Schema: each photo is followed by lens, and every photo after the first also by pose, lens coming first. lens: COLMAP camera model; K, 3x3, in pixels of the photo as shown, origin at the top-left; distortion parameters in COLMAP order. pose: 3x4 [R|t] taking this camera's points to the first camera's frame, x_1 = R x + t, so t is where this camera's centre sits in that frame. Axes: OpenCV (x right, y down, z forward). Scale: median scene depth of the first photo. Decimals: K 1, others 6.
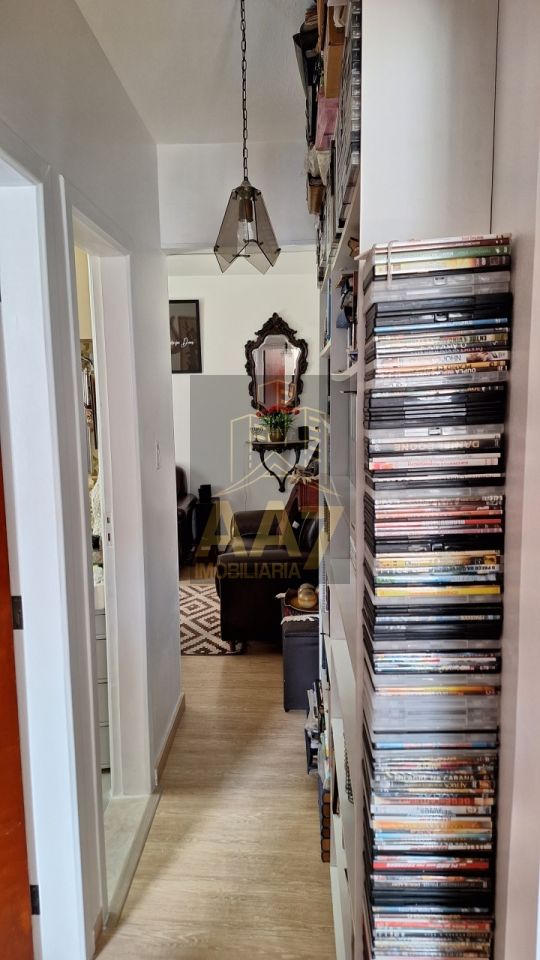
lens RADIAL K [[674.3, 0, 269.1], [0, 674.3, 486.3], [0, 0, 1]] dist [0.105874, -0.132144]
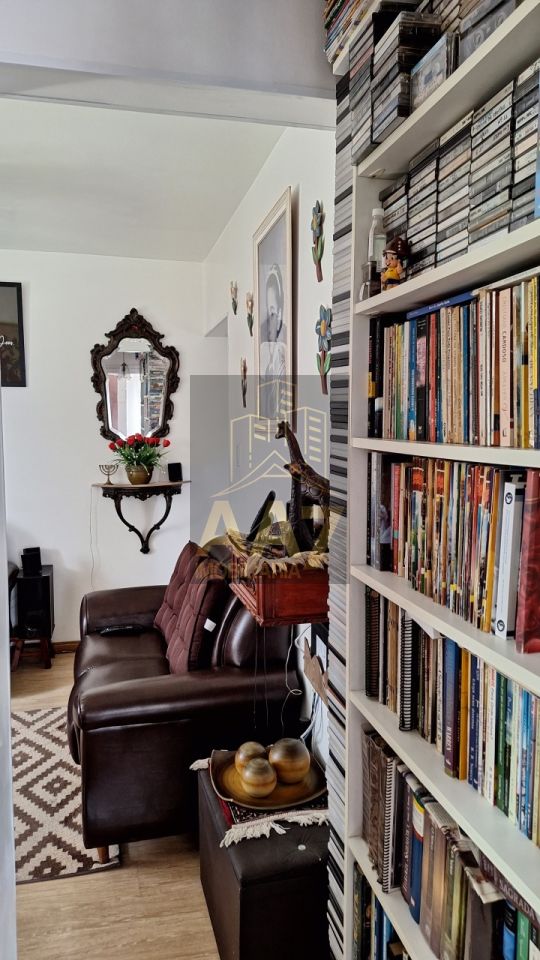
lens RADIAL K [[645.4, 0, 272.4], [0, 645.4, 479.6], [0, 0, 1]] dist [0.058055, -0.095236]
pose [[0.957343, -0.008722, 0.288824, -0.051554], [0.027018, 0.997867, -0.059420, -0.026186], [-0.287690, 0.064689, 0.955537, 0.300128]]
